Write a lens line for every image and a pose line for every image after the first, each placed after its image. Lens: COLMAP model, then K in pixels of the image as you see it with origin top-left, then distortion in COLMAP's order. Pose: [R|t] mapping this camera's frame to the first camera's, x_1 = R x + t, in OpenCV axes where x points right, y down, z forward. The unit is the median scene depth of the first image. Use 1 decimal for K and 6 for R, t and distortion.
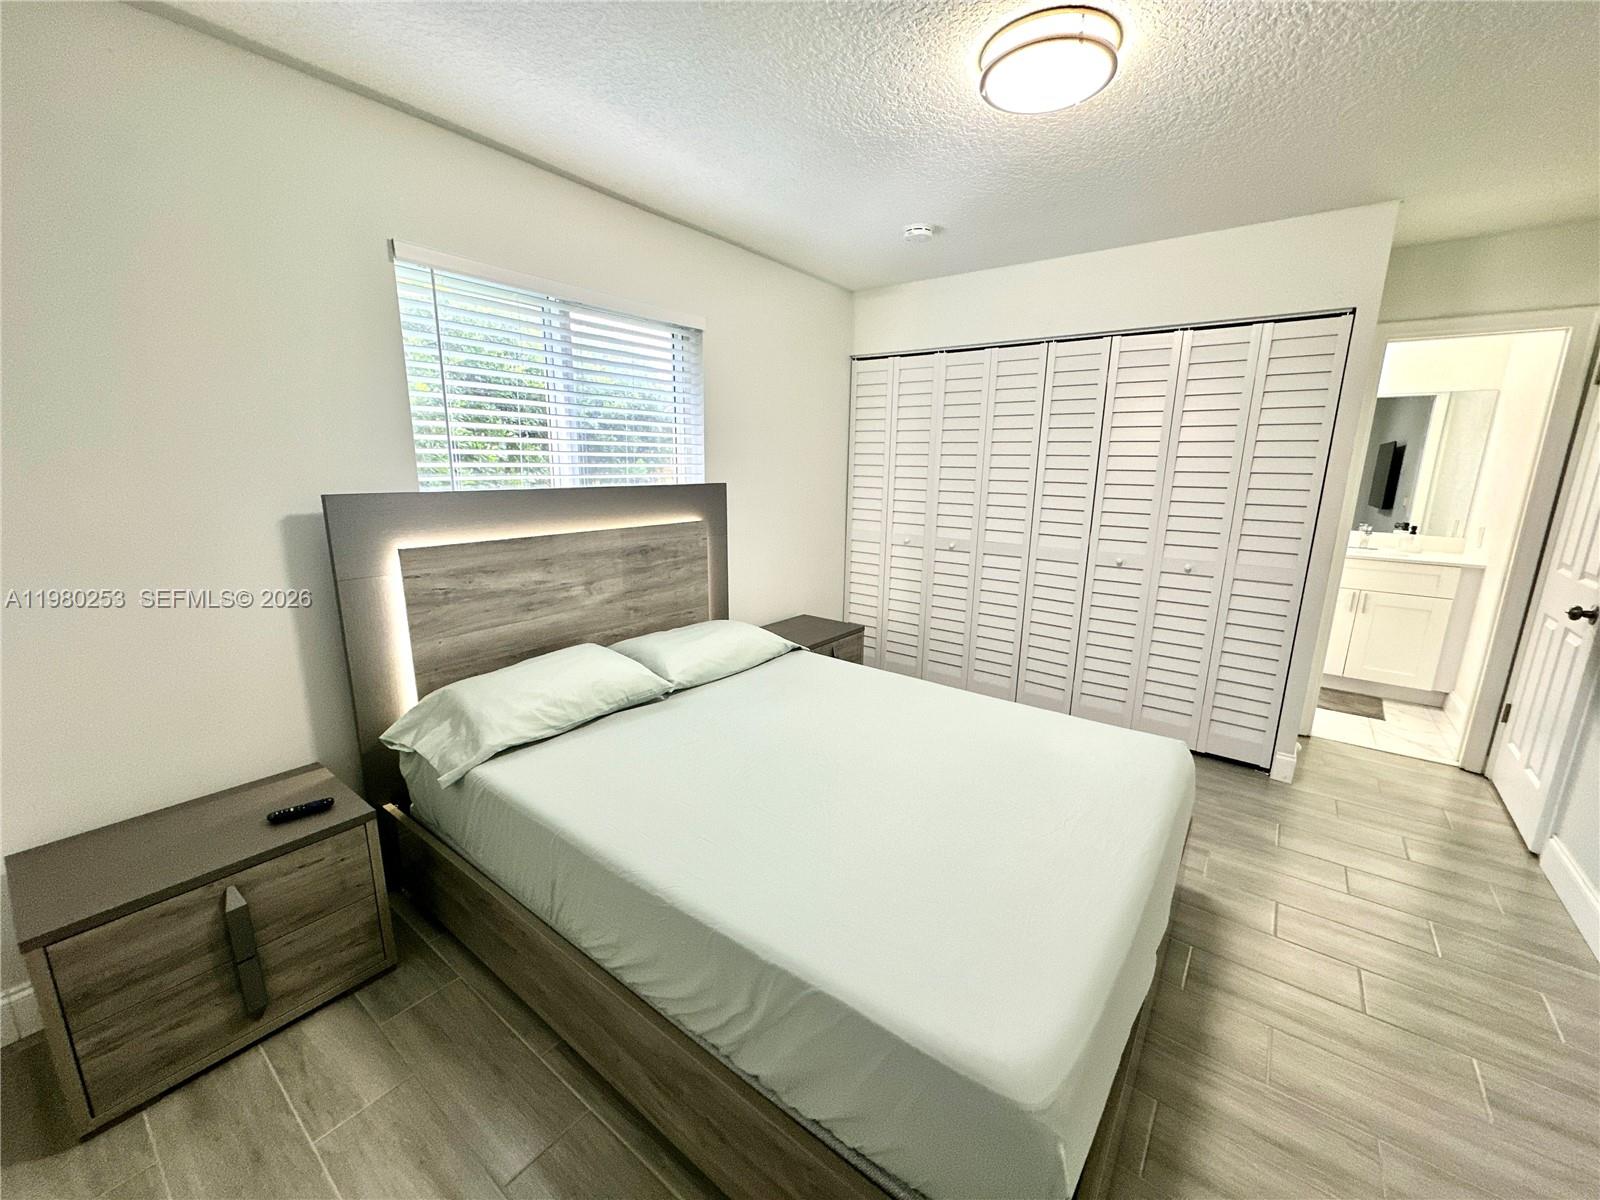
lens RADIAL K [[639.8, 0, 799.3], [0, 639.8, 601.3], [0, 0, 1]] dist [-0.006402, 0.001153]
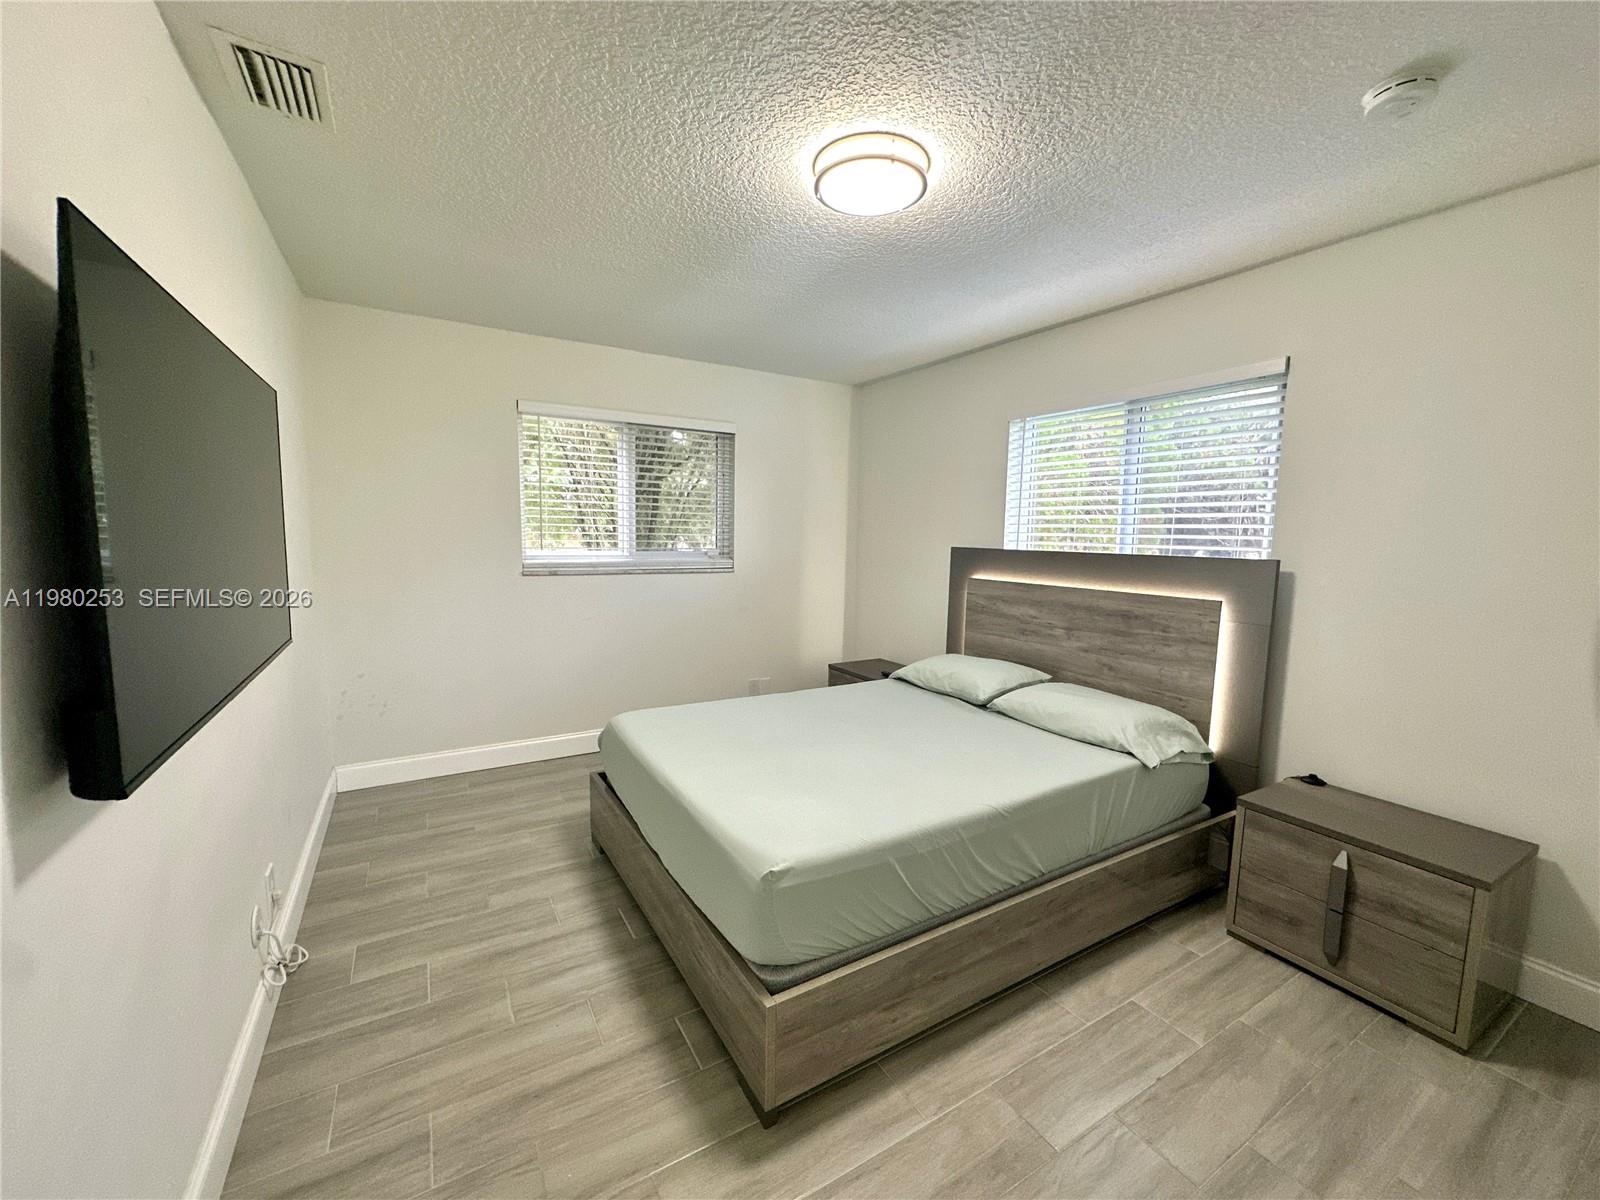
lens RADIAL K [[639.8, 0, 799.3], [0, 639.8, 601.3], [0, 0, 1]] dist [-0.006402, 0.001153]
pose [[-0.365598, 0.082030, -0.927151, 0.965989], [-0.223847, 0.959125, 0.173127, -0.171848], [0.903455, 0.270834, -0.332292, 0.906967]]
